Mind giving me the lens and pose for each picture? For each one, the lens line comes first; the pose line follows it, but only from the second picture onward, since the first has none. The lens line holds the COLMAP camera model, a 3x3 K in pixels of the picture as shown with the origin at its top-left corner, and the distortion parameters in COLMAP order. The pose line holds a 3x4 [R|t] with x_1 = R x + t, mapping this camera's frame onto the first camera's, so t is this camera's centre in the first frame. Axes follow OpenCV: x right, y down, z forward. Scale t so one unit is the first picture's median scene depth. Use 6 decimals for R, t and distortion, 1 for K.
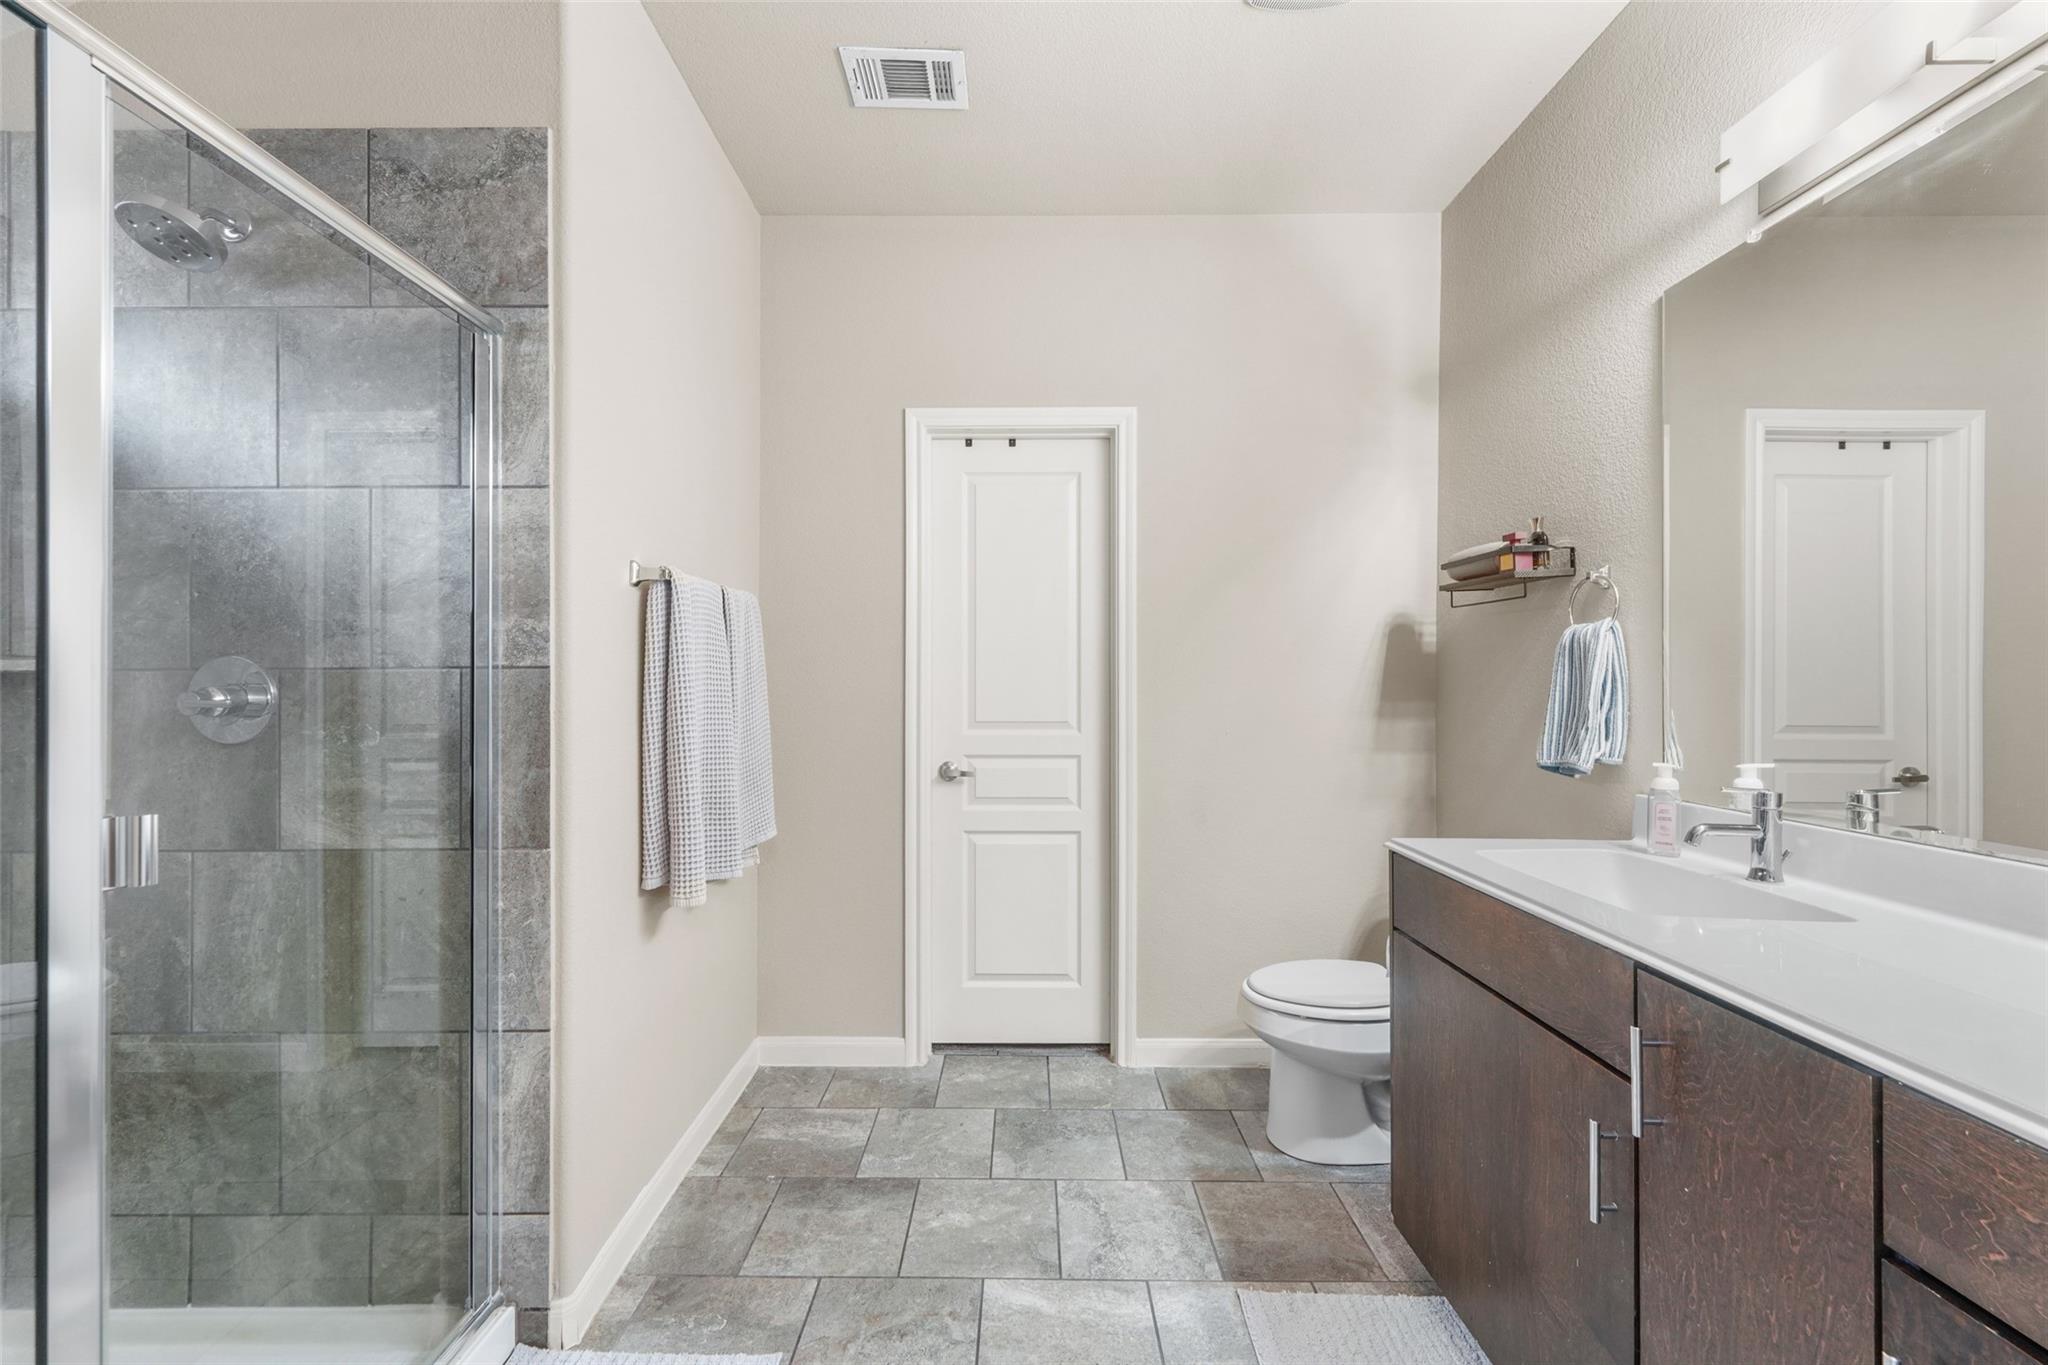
lens RADIAL K [[815.1, 0, 1008.4], [0, 815.1, 690.1], [0, 0, 1]] dist [0.010395, -0.002894]
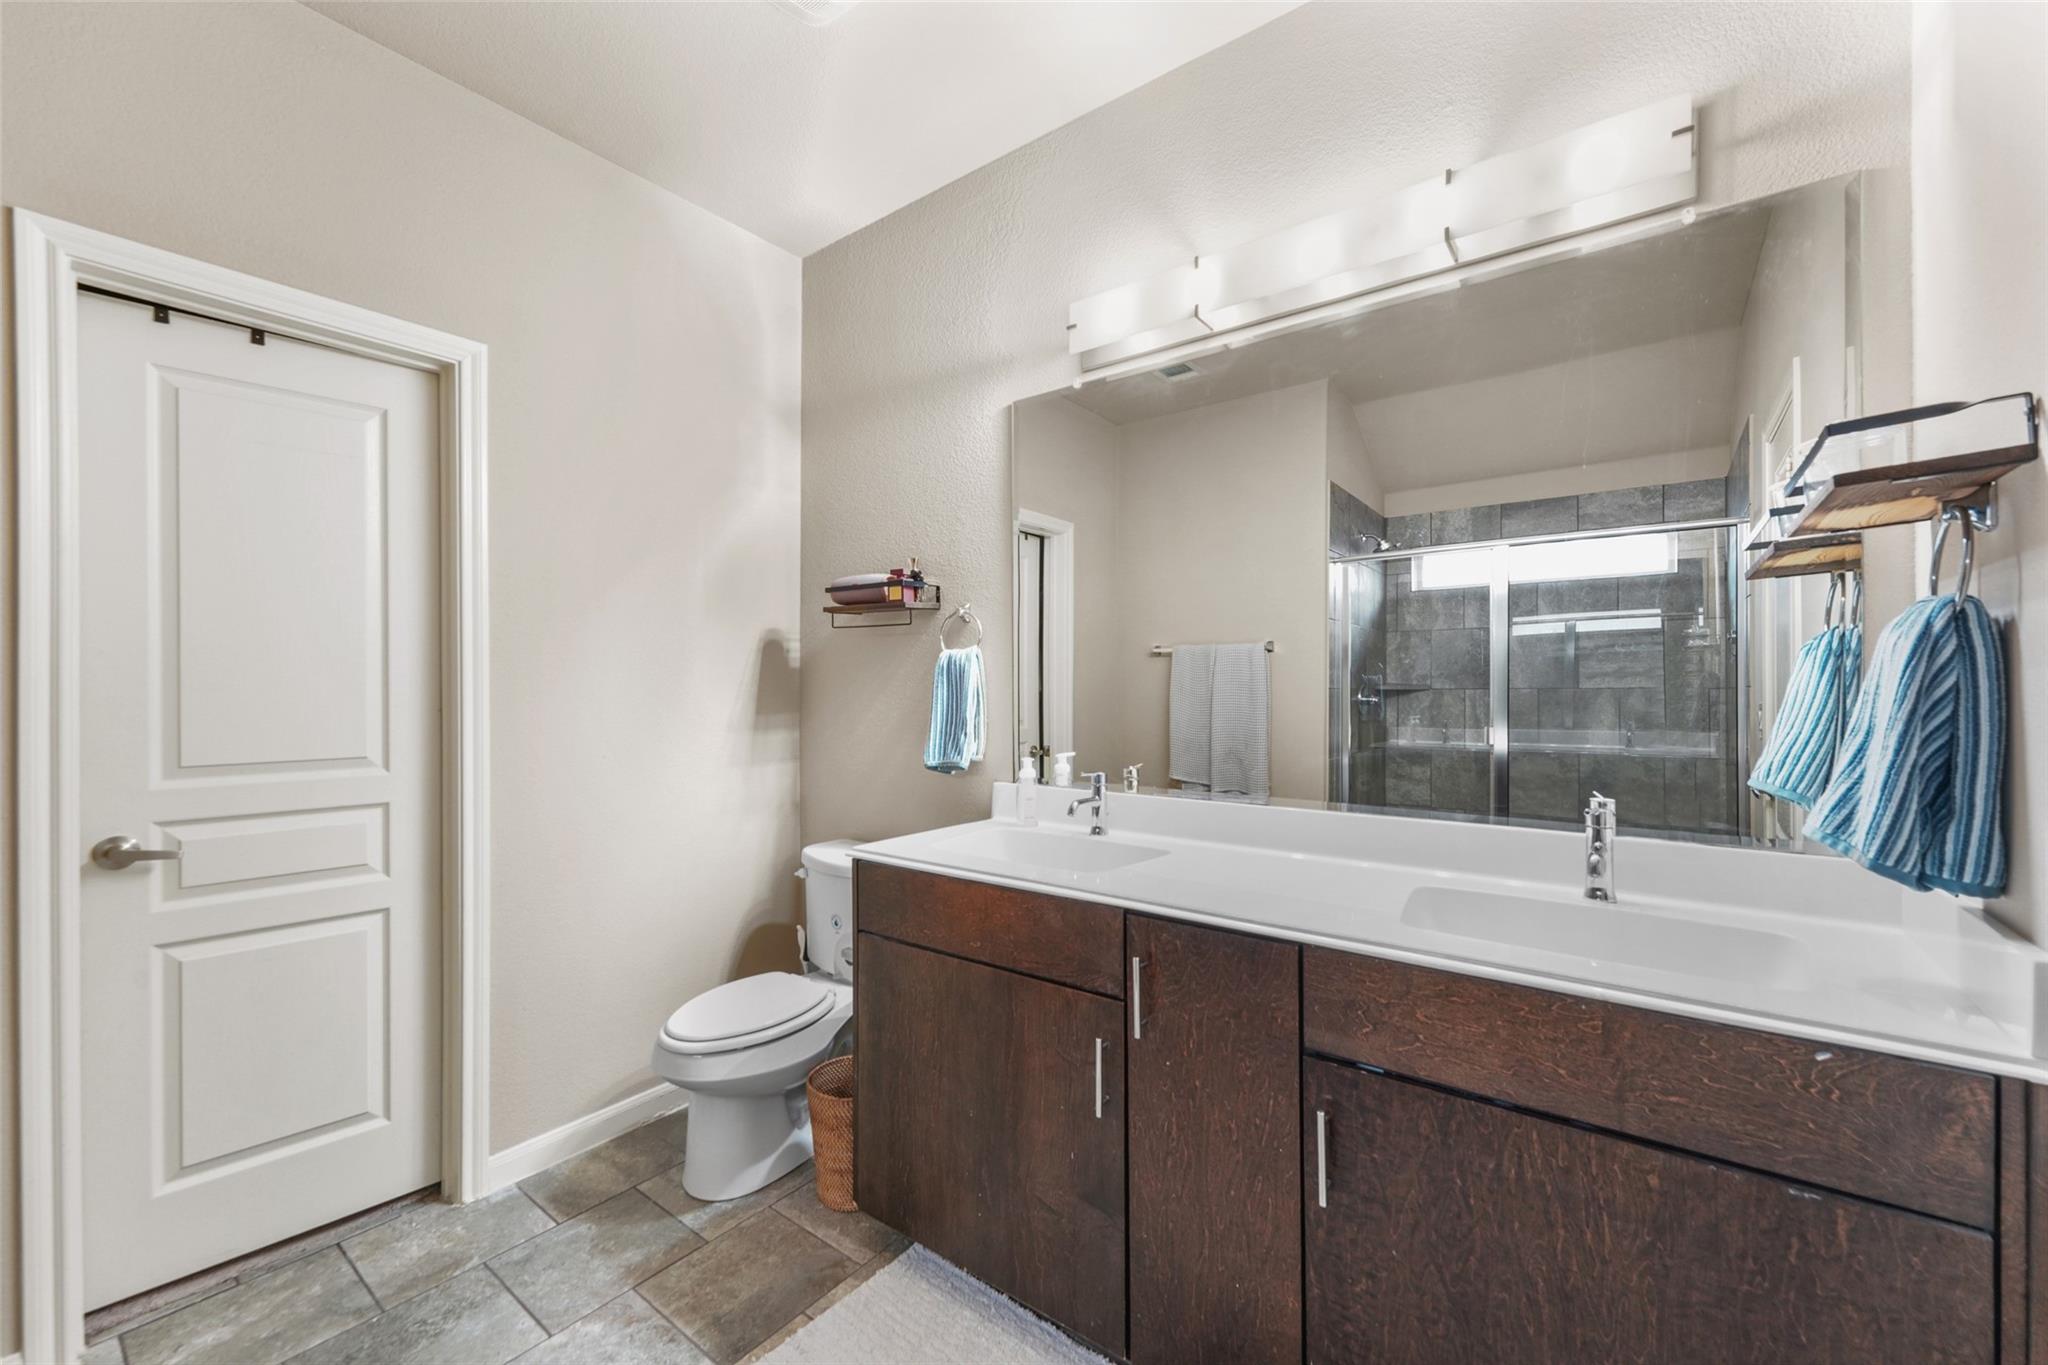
lens RADIAL K [[815.1, 0, 1003.2], [0, 815.1, 696.2], [0, 0, 1]] dist [0.010395, -0.002894]
pose [[0.607377, -0.011478, 0.794331, -0.218752], [0.011609, 0.999917, 0.005572, -0.015204], [-0.794329, 0.005837, 0.607459, 0.180250]]
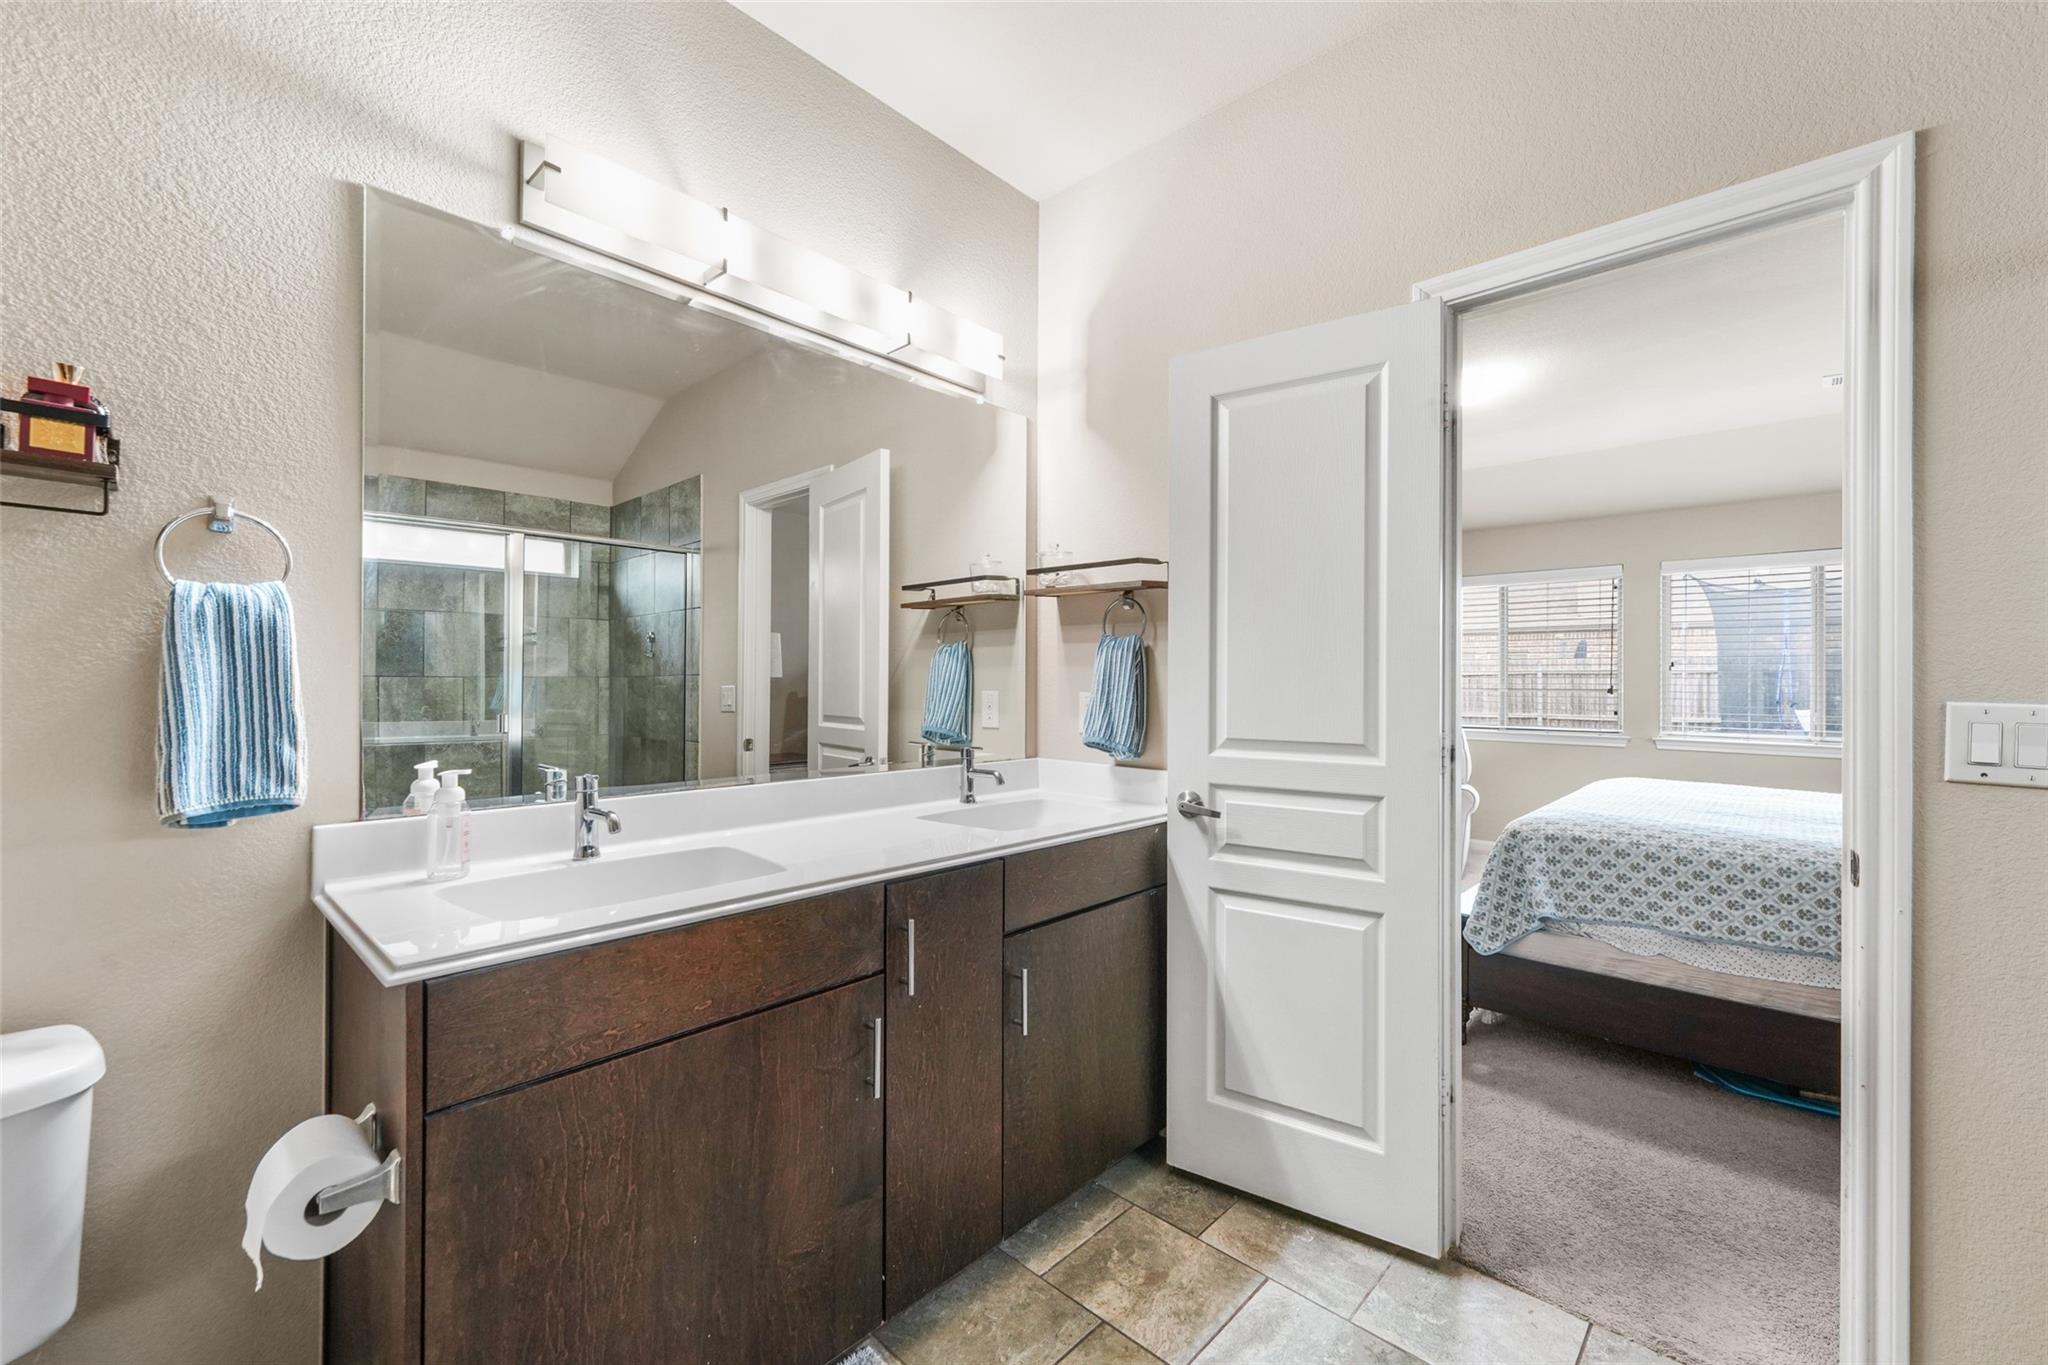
lens RADIAL K [[815.1, 0, 997.2], [0, 815.1, 675.1], [0, 0, 1]] dist [0.010395, -0.002894]
pose [[-0.720875, -0.005104, 0.693046, -0.169737], [-0.005075, 0.999985, 0.002085, -0.011533], [-0.693047, -0.002015, -0.720890, 0.977735]]
